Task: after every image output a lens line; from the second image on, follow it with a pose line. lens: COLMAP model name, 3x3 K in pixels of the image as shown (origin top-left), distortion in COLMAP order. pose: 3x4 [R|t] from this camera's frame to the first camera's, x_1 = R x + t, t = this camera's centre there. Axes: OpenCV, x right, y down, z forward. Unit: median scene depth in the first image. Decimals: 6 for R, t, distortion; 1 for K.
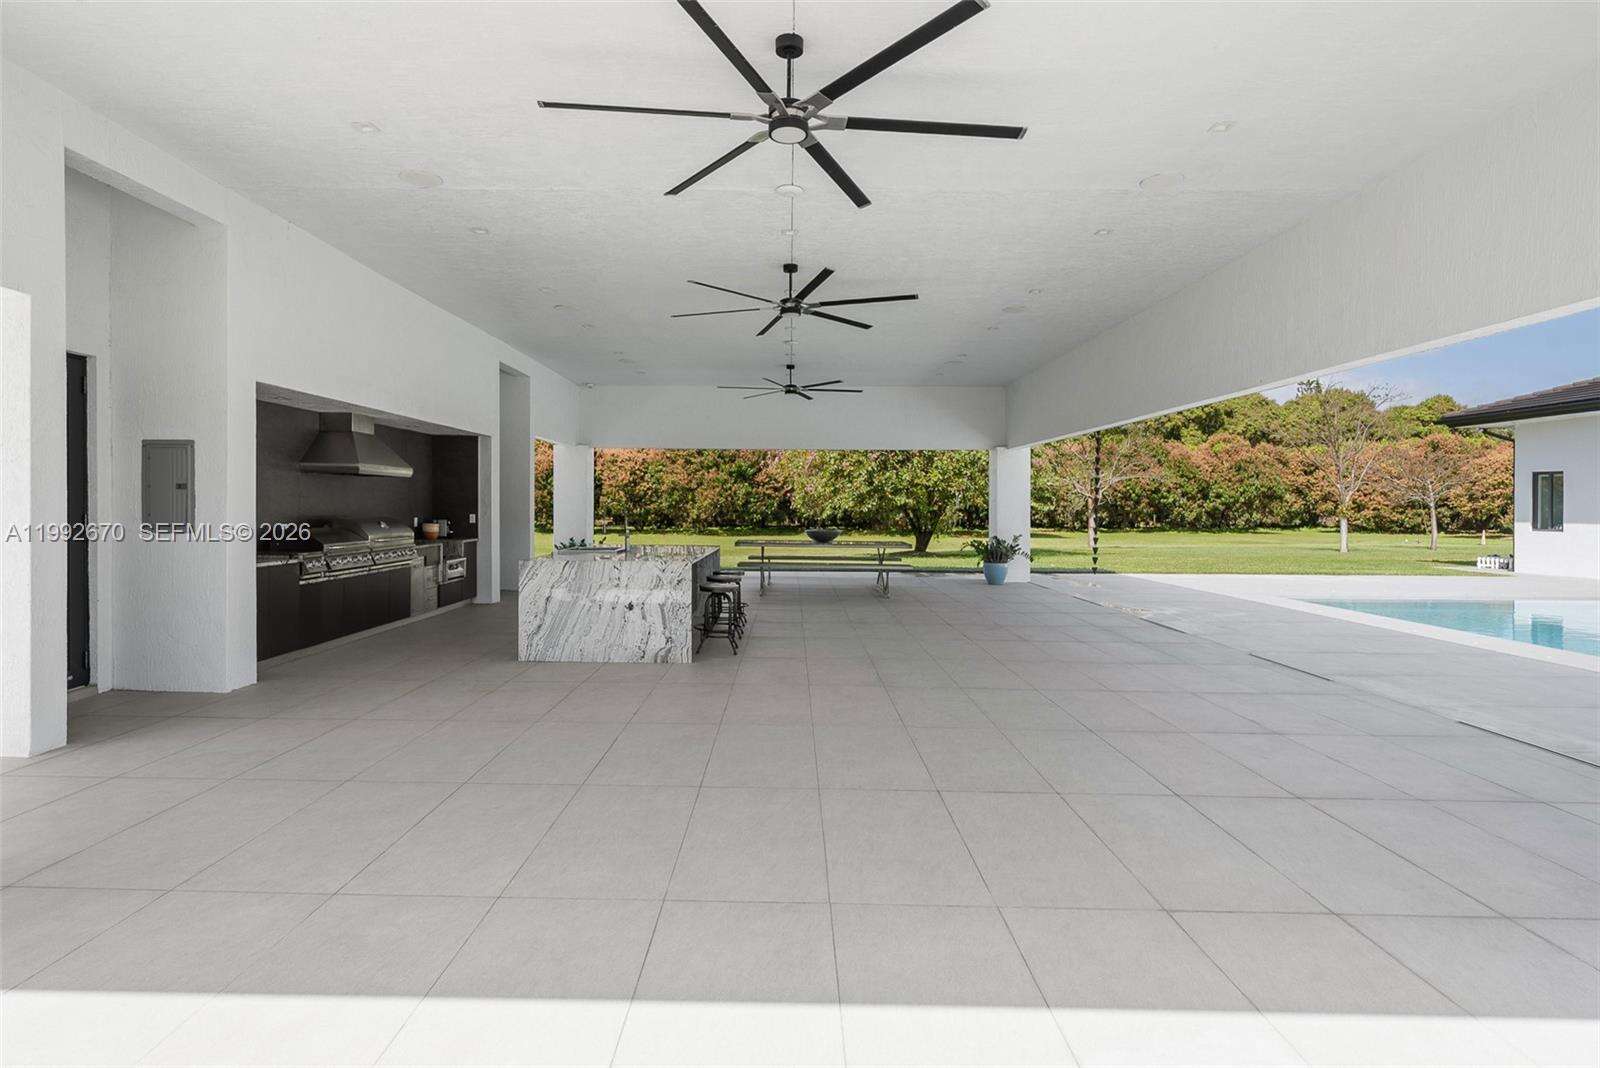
lens RADIAL K [[800.9, 0, 796.3], [0, 800.9, 507.9], [0, 0, 1]] dist [0.000311, -0.000051]
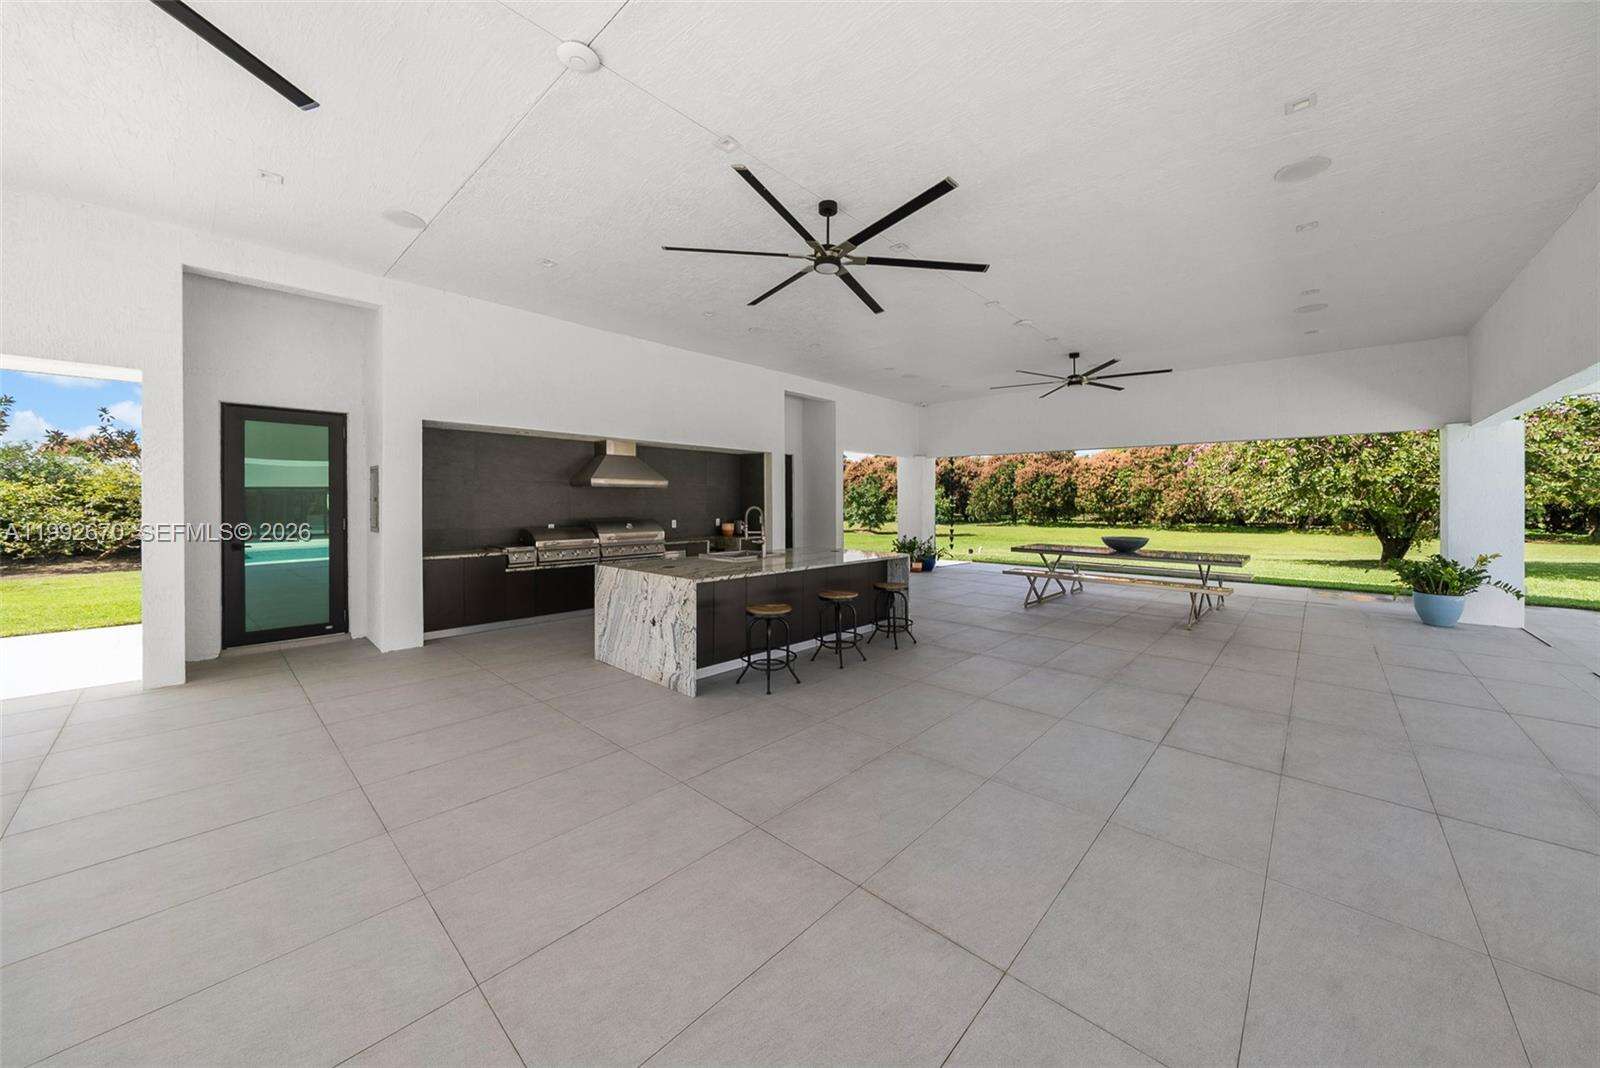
lens RADIAL K [[566.7, 0, 804.7], [0, 566.7, 505.2], [0, 0, 1]] dist [-0.000517, -0.000003]
pose [[0.748578, -0.000239, -0.663047, 0.164247], [-0.000811, 0.999999, -0.001275, -0.005784], [0.663046, 0.001492, 0.748577, 0.280217]]
